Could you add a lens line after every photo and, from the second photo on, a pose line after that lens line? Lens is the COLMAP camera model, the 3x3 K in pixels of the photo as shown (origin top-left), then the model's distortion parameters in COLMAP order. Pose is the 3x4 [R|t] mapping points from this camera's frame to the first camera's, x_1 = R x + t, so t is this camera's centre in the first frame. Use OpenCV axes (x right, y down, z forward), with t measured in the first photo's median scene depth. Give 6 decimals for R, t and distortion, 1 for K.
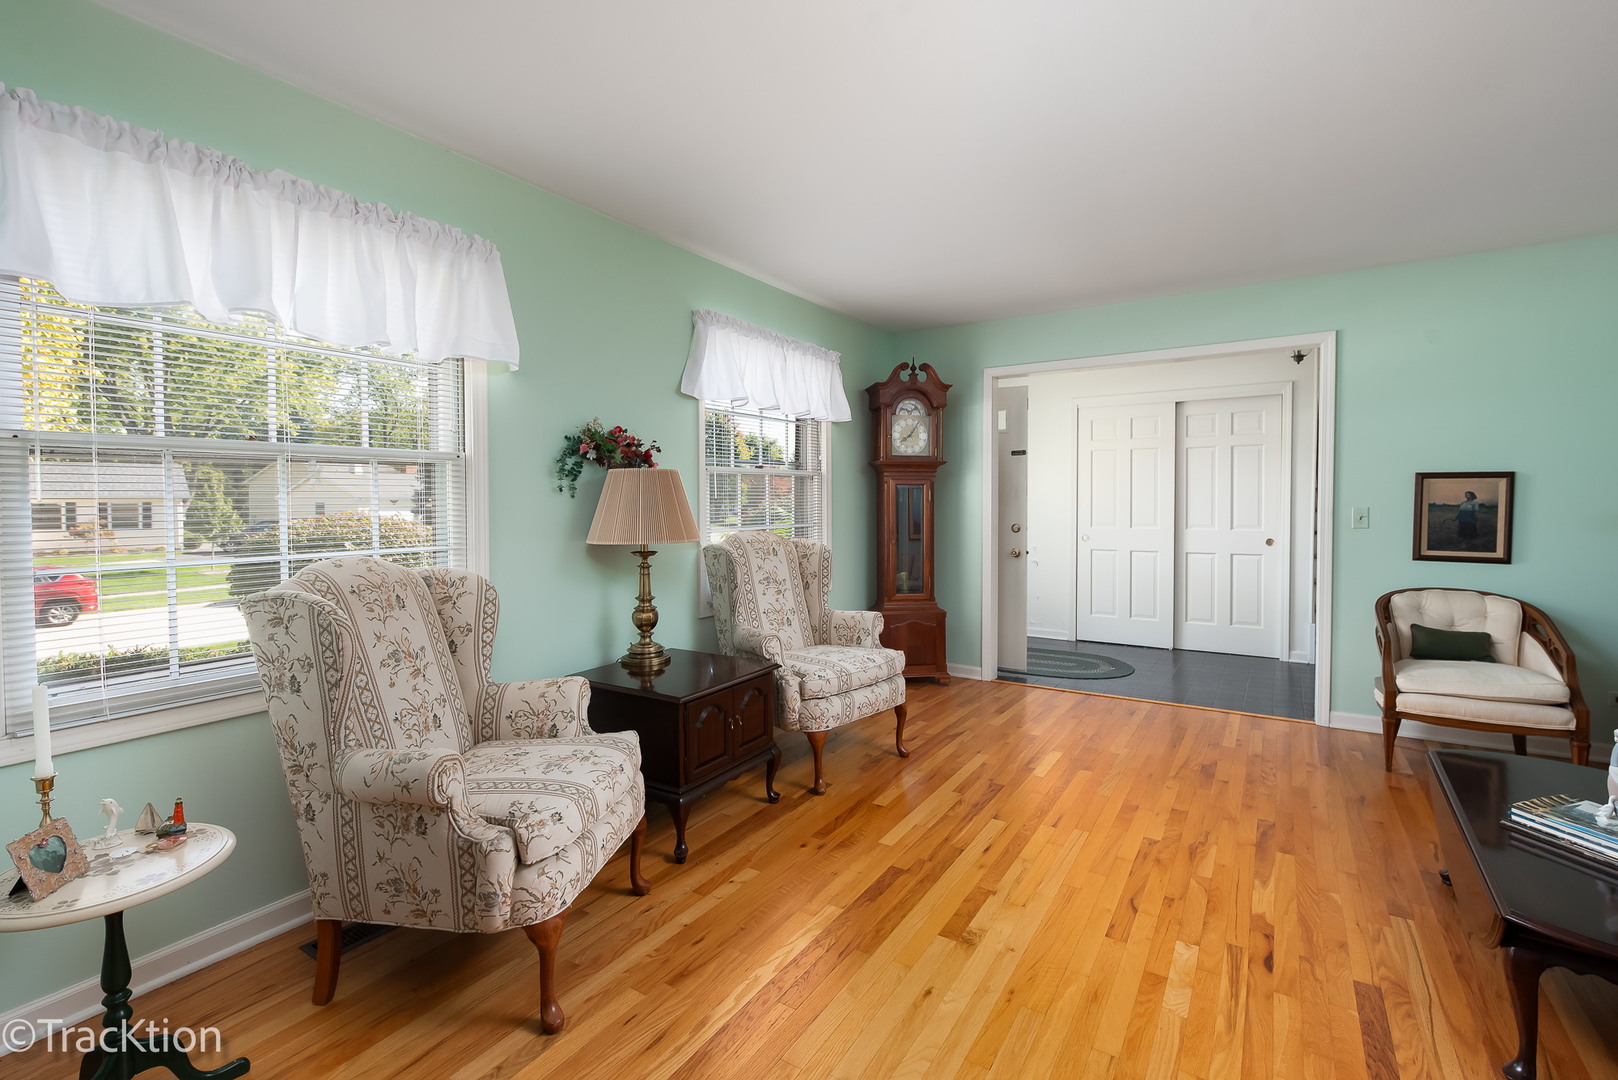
lens RADIAL K [[736.9, 0, 824.8], [0, 736.9, 514.0], [0, 0, 1]] dist [-0.003692, -0.000905]
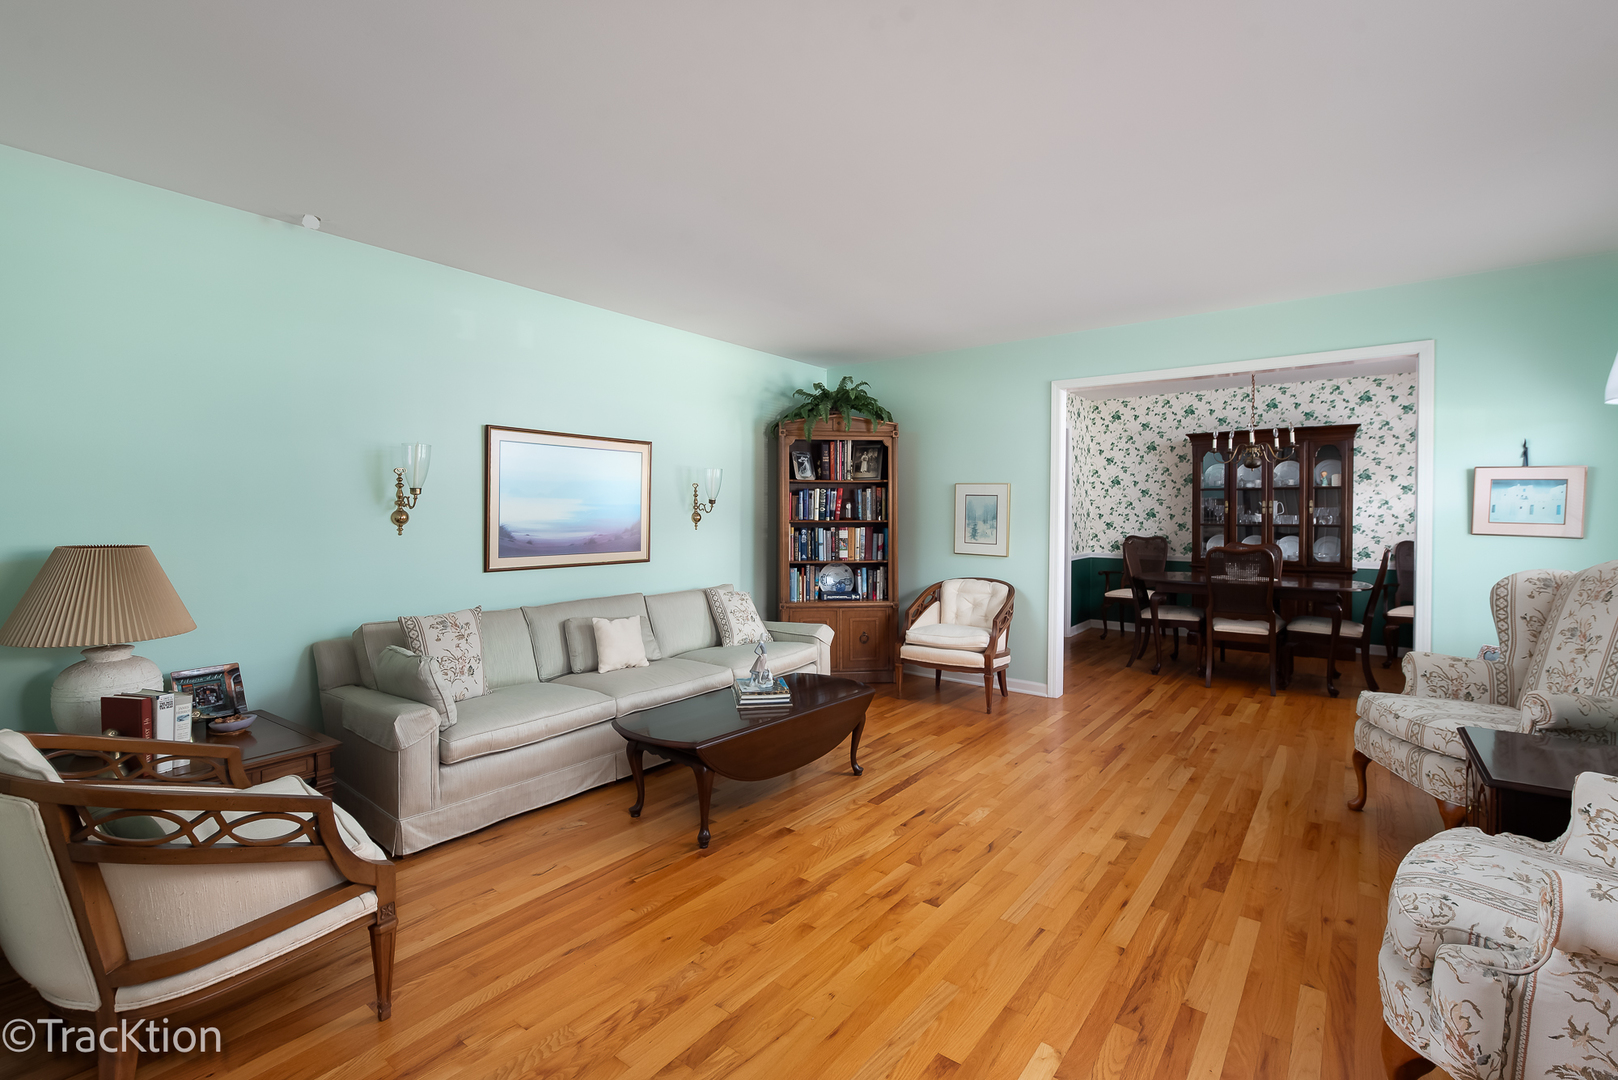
lens RADIAL K [[736.9, 0, 809.6], [0, 736.9, 529.0], [0, 0, 1]] dist [-0.003692, -0.000905]
pose [[-0.995370, -0.001076, 0.096113, 0.538617], [0.002966, 0.999117, 0.041907, -0.041650], [-0.096073, 0.041998, -0.994488, 1.991643]]
